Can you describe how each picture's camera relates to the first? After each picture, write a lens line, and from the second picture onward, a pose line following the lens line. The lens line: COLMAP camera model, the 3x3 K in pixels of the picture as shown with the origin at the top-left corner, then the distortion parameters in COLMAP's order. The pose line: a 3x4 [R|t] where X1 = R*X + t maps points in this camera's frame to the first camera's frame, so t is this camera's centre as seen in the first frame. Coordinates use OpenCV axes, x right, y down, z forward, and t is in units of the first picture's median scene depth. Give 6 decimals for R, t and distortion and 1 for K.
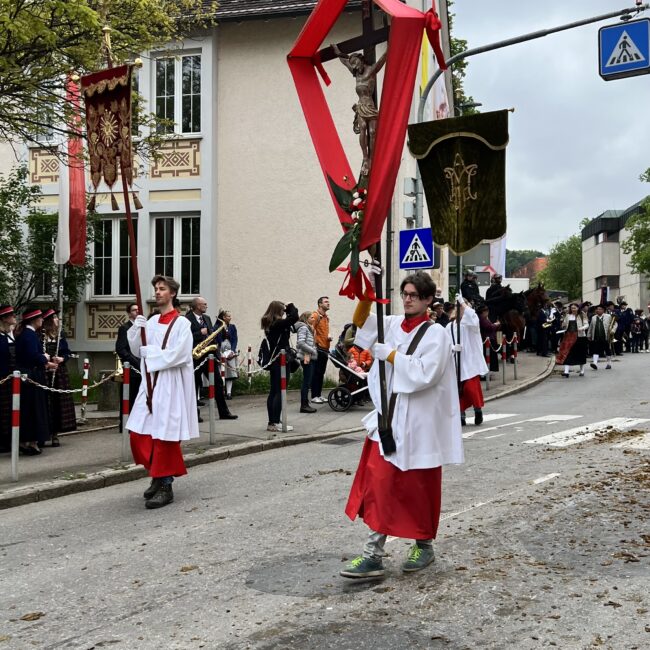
lens RADIAL K [[753.2, 0, 325.0], [0, 753.2, 325.1], [0, 0, 1]] dist [-0.037337, 0.000000]
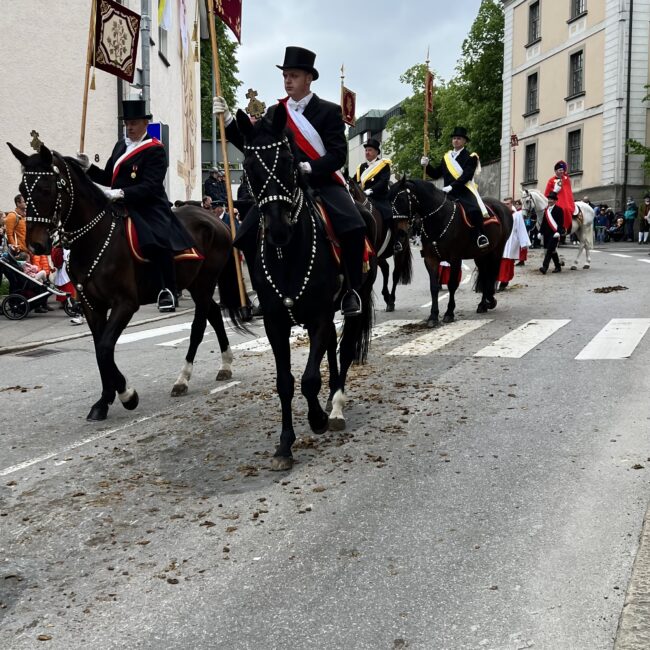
lens RADIAL K [[753.2, 0, 324.7], [0, 753.2, 324.6], [0, 0, 1]] dist [-0.037337, 0.000000]
pose [[0.961611, -0.027969, 0.272988, 0.241950], [-0.010137, 0.990493, 0.137188, -0.028559], [-0.274230, -0.134689, 0.952185, 0.026816]]
